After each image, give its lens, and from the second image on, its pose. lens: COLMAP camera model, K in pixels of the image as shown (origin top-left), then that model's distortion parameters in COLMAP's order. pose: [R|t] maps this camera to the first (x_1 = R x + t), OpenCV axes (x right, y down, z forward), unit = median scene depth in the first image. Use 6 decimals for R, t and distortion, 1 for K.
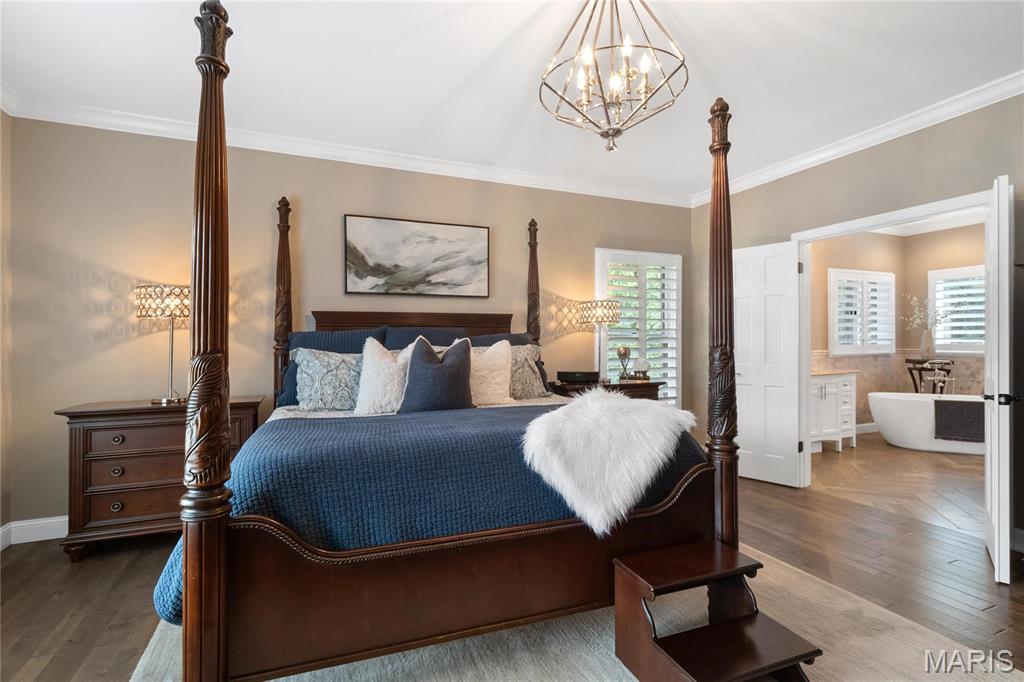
lens RADIAL K [[484.7, 0, 508.8], [0, 484.7, 341.1], [0, 0, 1]] dist [-0.004127, -0.002098]
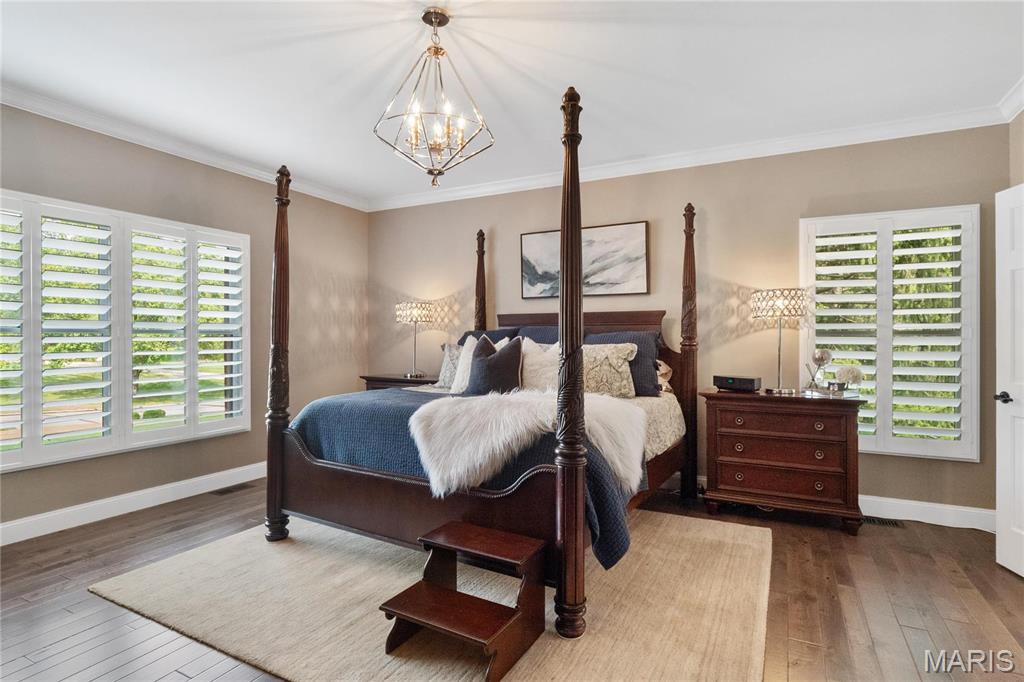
lens RADIAL K [[513.5, 0, 506.7], [0, 513.5, 339.3], [0, 0, 1]] dist [-0.000980, -0.001630]
pose [[0.631819, 0.006062, -0.775092, 0.620946], [-0.009777, 0.999952, -0.000149, 0.002672], [0.775054, 0.007673, 0.631848, 0.155927]]
